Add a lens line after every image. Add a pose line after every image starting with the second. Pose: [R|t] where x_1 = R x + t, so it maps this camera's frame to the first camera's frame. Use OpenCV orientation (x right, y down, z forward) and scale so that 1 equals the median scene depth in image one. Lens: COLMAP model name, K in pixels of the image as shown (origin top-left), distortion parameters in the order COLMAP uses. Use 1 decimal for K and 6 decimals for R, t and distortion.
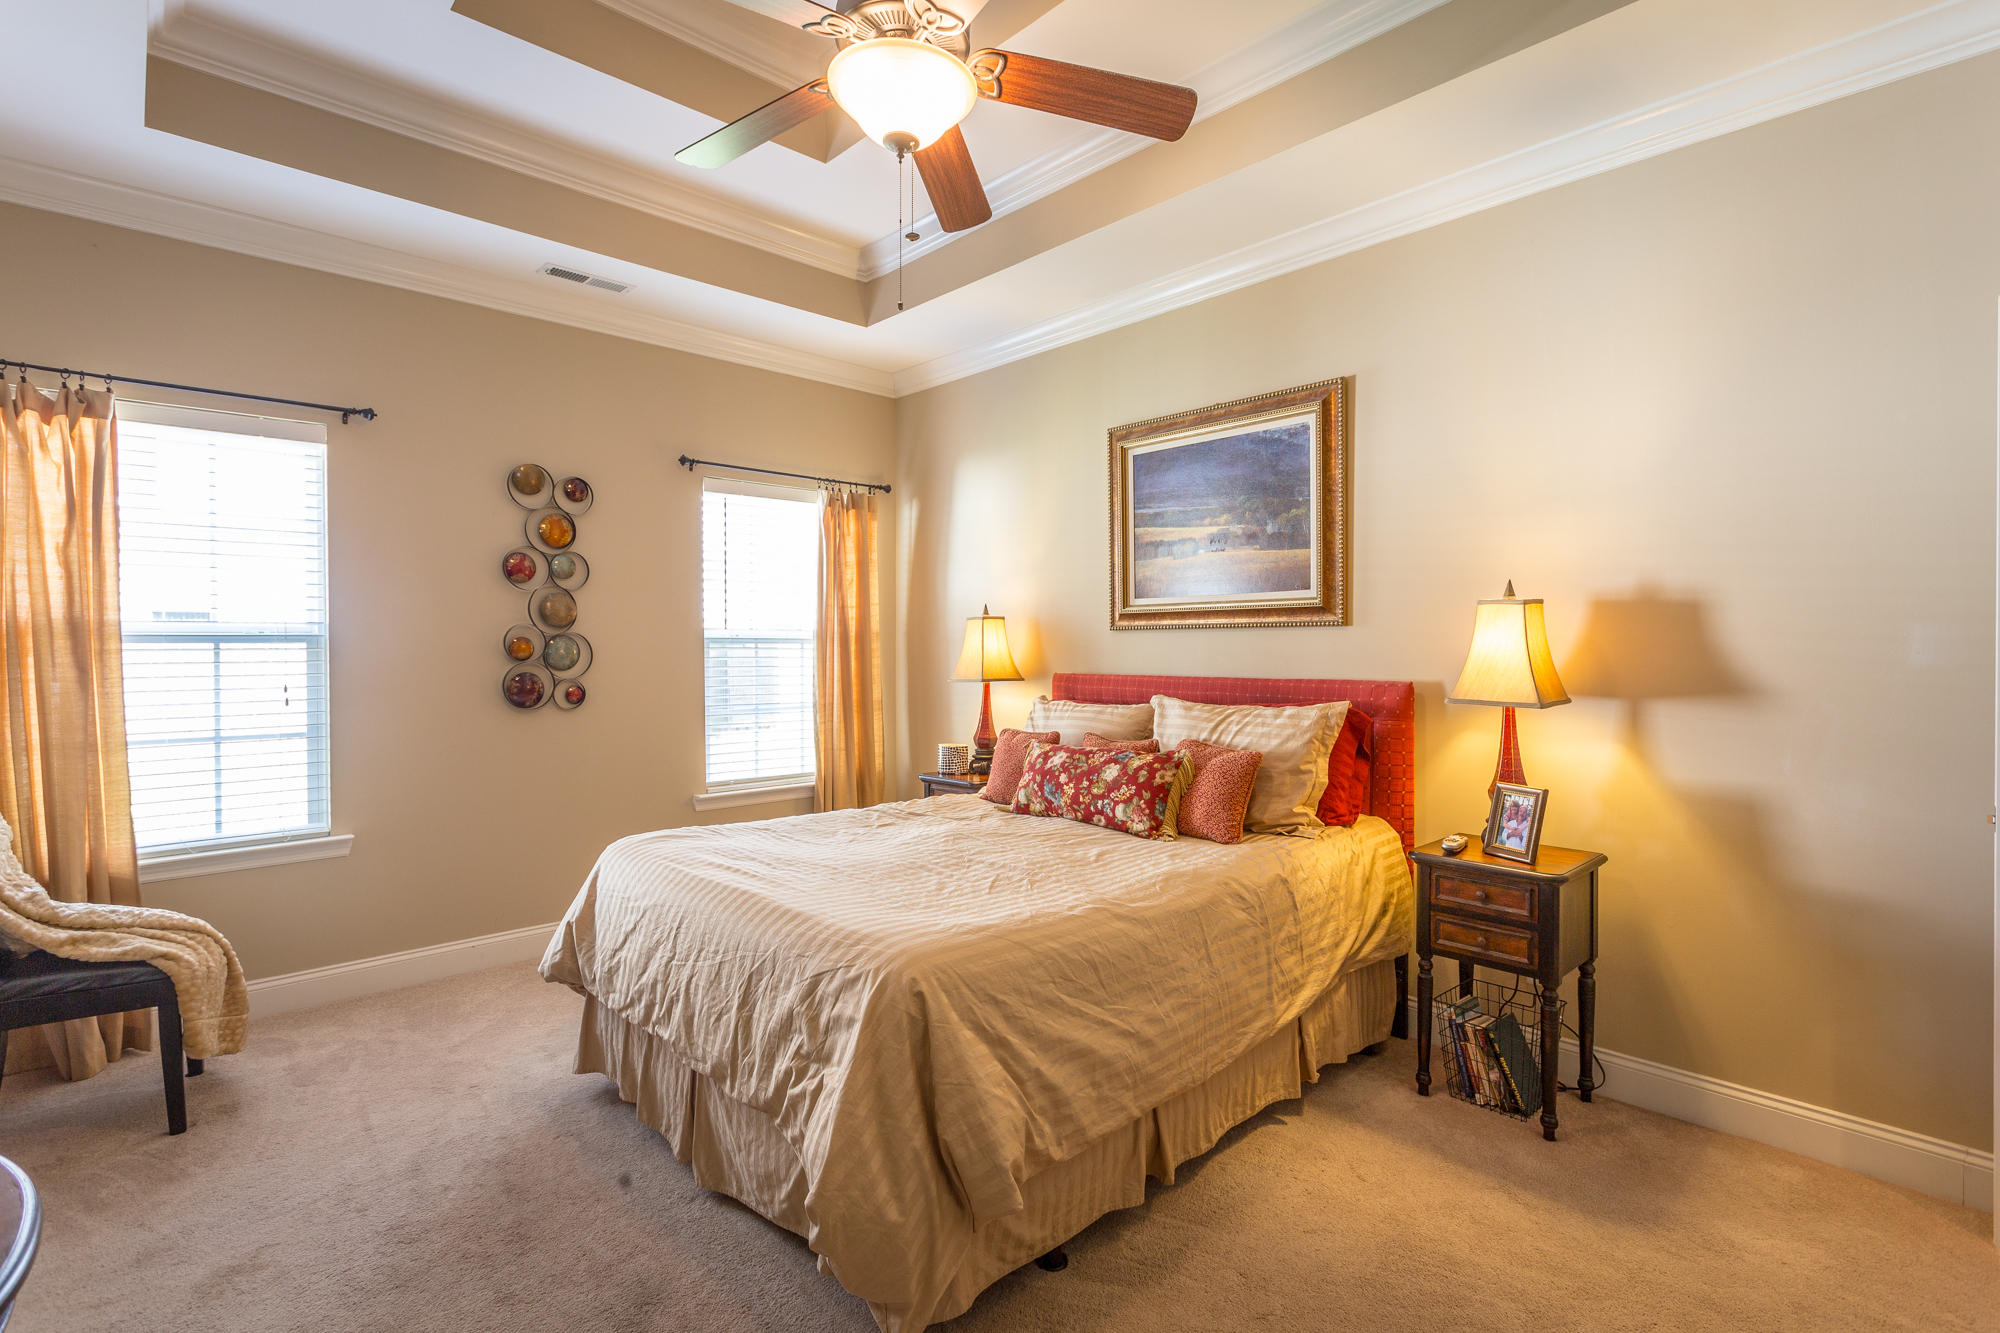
lens RADIAL K [[944.5, 0, 1004.7], [0, 944.5, 668.4], [0, 0, 1]] dist [-0.003962, 0.001979]
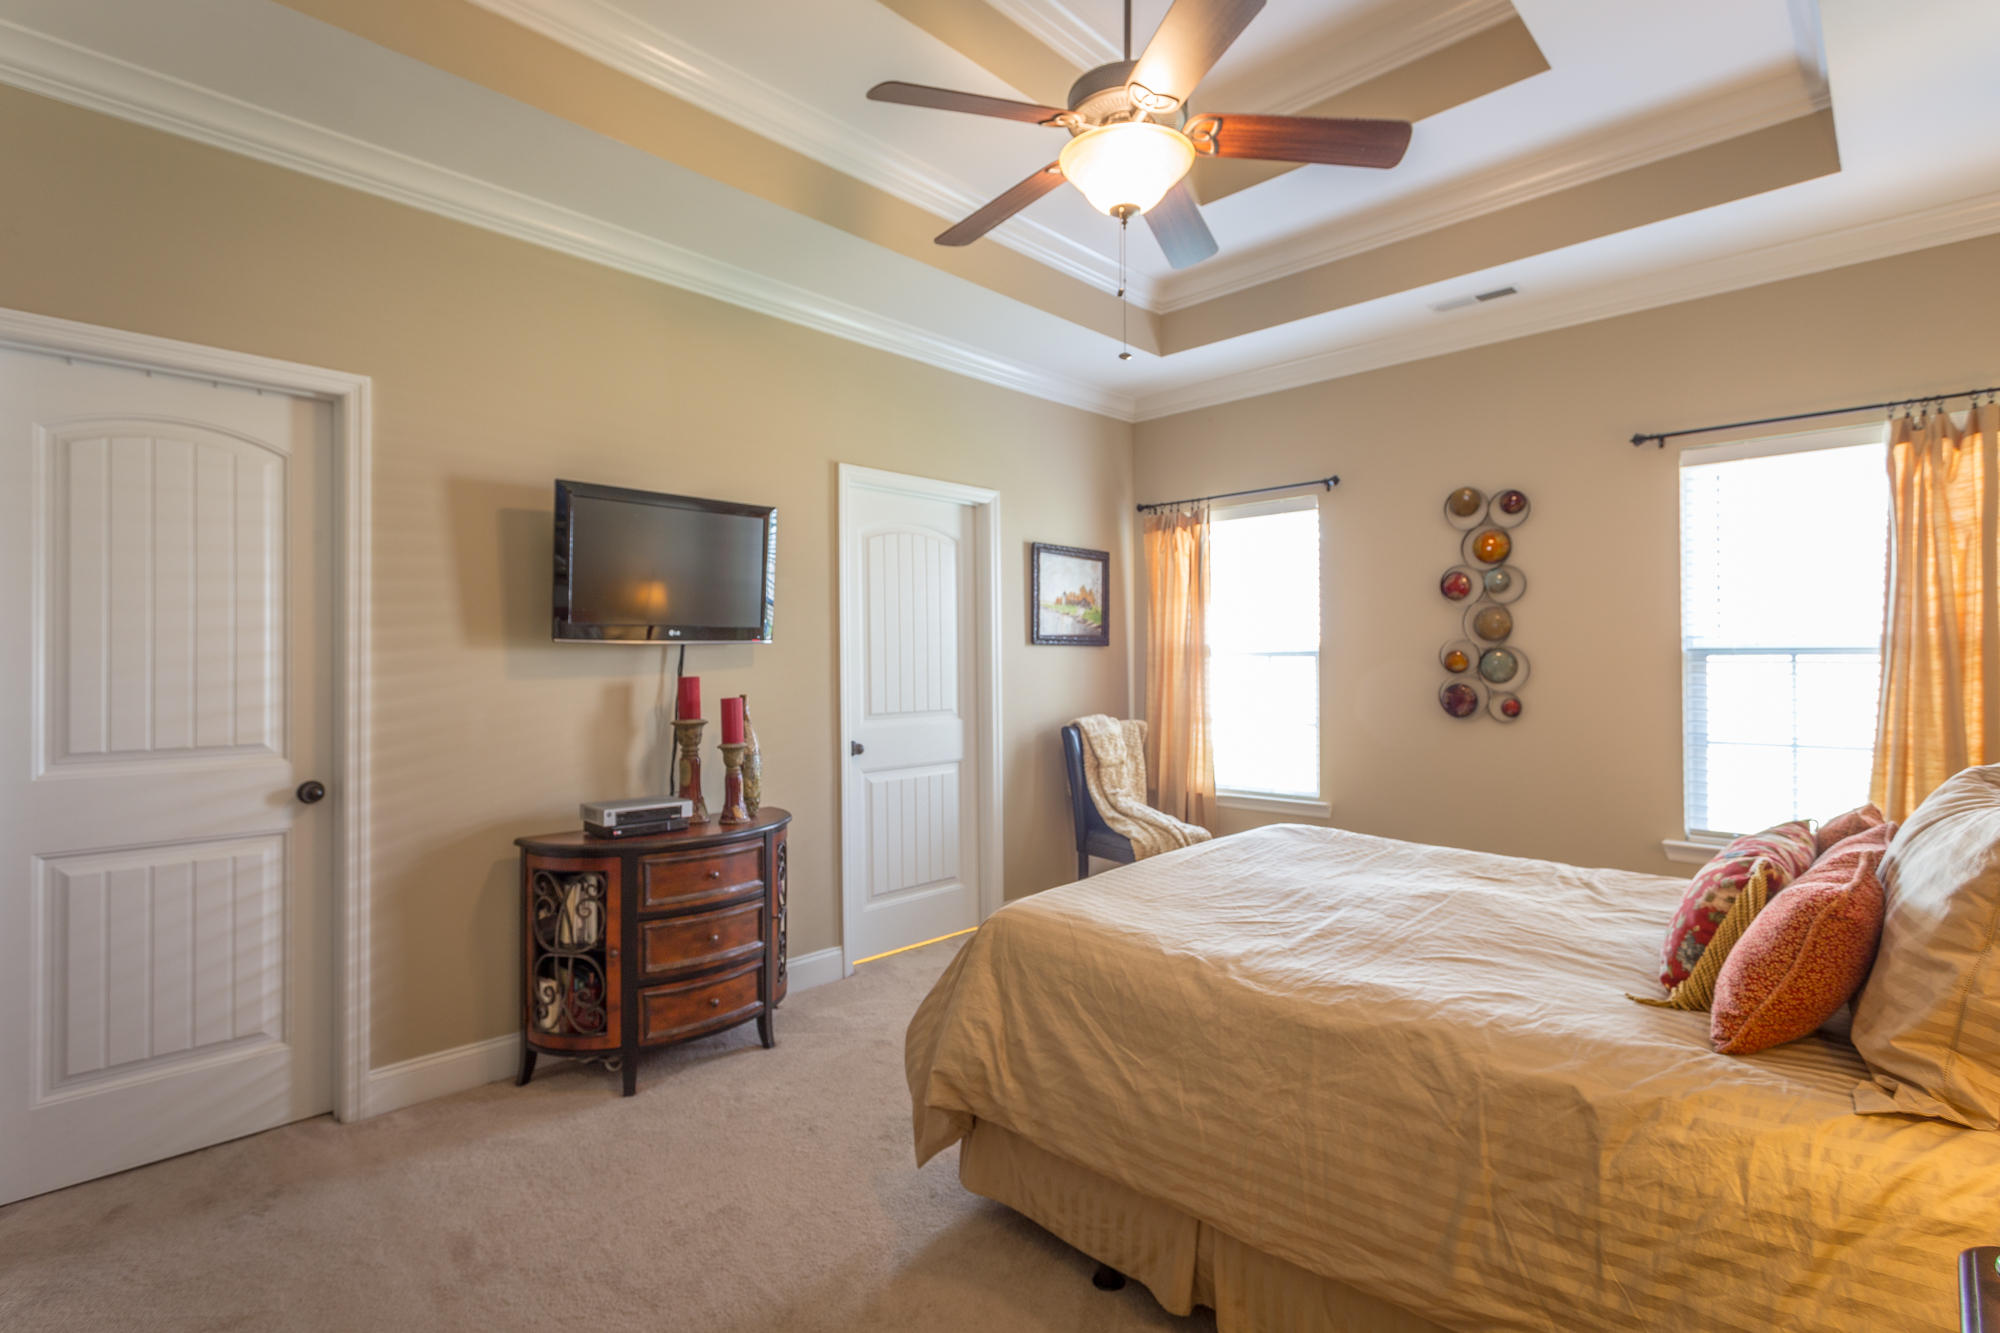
lens RADIAL K [[944.5, 0, 990.2], [0, 944.5, 662.7], [0, 0, 1]] dist [-0.003962, 0.001979]
pose [[0.033656, 0.003635, -0.999427, 0.537586], [-0.022134, 0.999751, 0.002891, -0.010742], [0.999188, 0.022024, 0.033728, 0.431393]]
